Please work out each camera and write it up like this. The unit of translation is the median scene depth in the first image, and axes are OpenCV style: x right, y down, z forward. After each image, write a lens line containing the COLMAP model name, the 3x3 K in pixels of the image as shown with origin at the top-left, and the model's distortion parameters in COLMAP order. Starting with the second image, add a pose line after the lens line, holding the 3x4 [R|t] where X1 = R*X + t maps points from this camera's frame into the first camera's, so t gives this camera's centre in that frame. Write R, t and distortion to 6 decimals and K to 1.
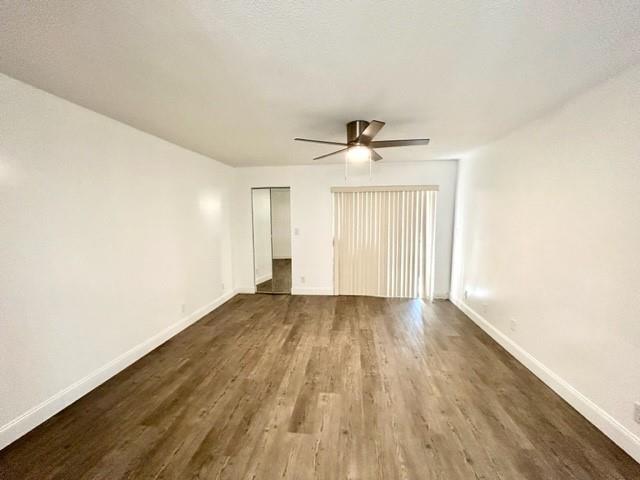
lens RADIAL K [[259.4, 0, 320.2], [0, 259.4, 240.8], [0, 0, 1]] dist [0.000947, -0.001049]
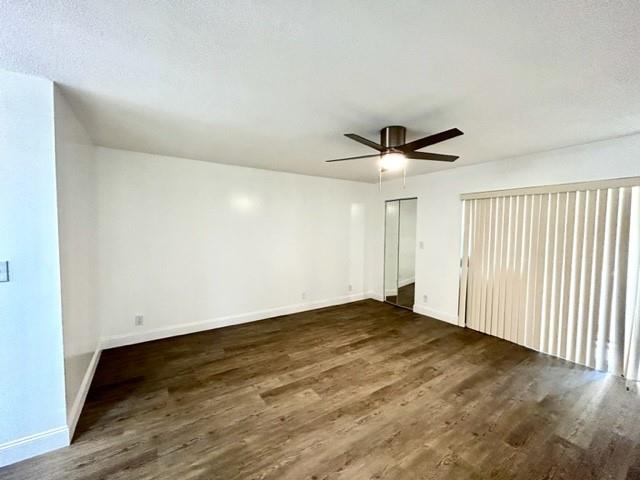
lens RADIAL K [[259.4, 0, 319.6], [0, 259.4, 240.2], [0, 0, 1]] dist [0.000947, -0.001049]
pose [[0.651550, 0.047965, -0.757088, 0.583349], [-0.080645, 0.996723, -0.006257, -0.026423], [0.754307, 0.065132, 0.653283, 0.189222]]
